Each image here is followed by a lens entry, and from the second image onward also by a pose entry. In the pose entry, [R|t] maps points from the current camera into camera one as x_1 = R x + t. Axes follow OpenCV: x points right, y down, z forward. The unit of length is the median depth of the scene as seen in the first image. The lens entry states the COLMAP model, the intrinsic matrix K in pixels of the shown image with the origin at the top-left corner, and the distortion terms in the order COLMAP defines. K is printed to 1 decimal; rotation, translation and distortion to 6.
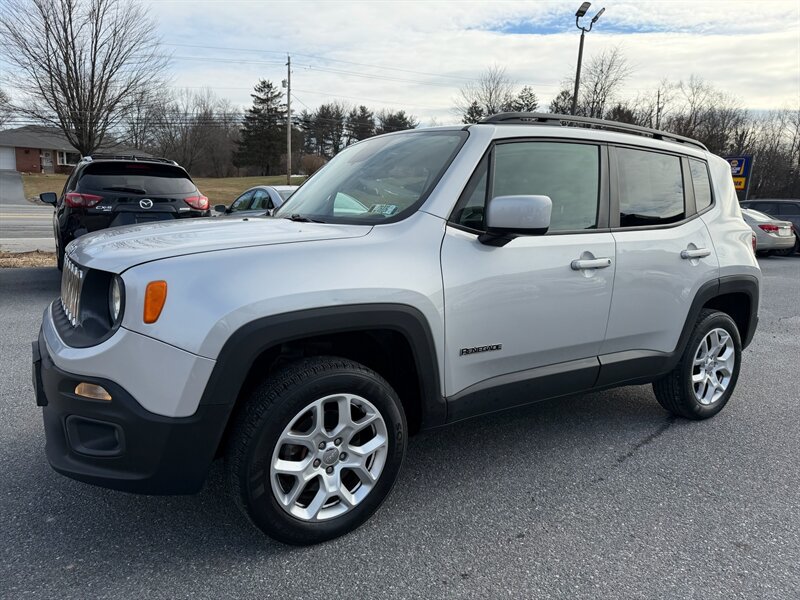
lens RADIAL K [[564.1, 0, 392.6], [0, 564.1, 302.2], [0, 0, 1]] dist [0.028955, -0.036412]
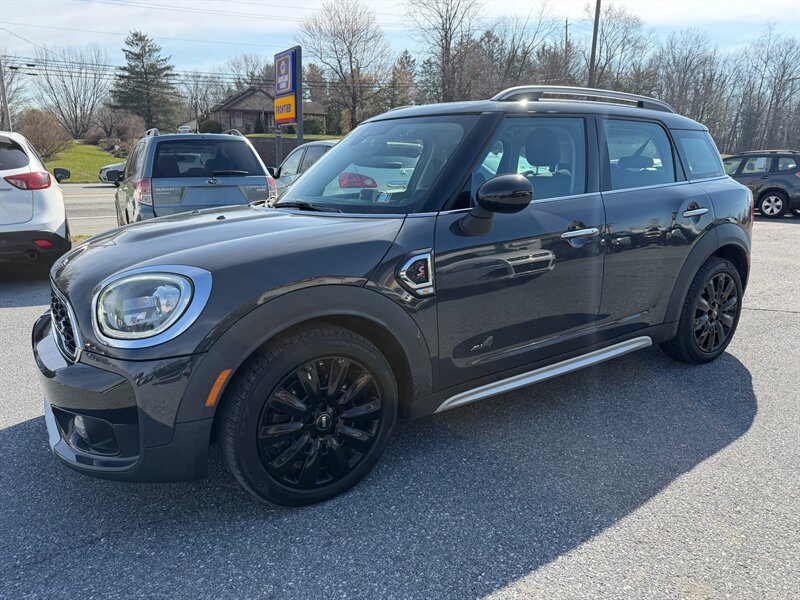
lens RADIAL K [[559.7, 0, 398.3], [0, 559.7, 304.7], [0, 0, 1]] dist [0.023129, -0.028885]
pose [[0.999269, -0.035990, -0.012859, 0.171243], [0.036725, 0.997370, 0.062488, -0.013279], [0.010576, -0.062915, 0.997963, 0.116539]]
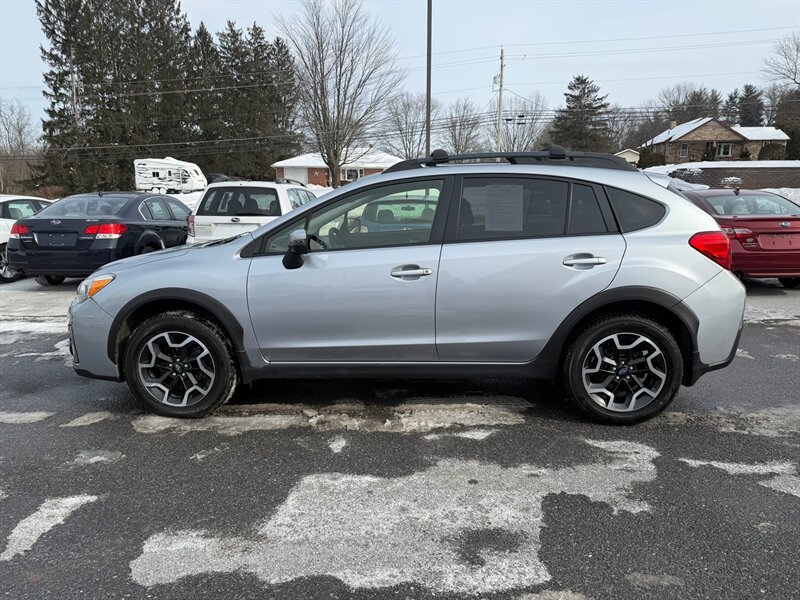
lens RADIAL K [[564.1, 0, 401.6], [0, 564.1, 299.8], [0, 0, 1]] dist [0.028955, -0.036412]
pose [[0.792632, 0.066385, -0.606075, 0.137300], [-0.074147, 0.997172, 0.012252, -0.008972], [0.605174, 0.035227, 0.795313, 0.080237]]
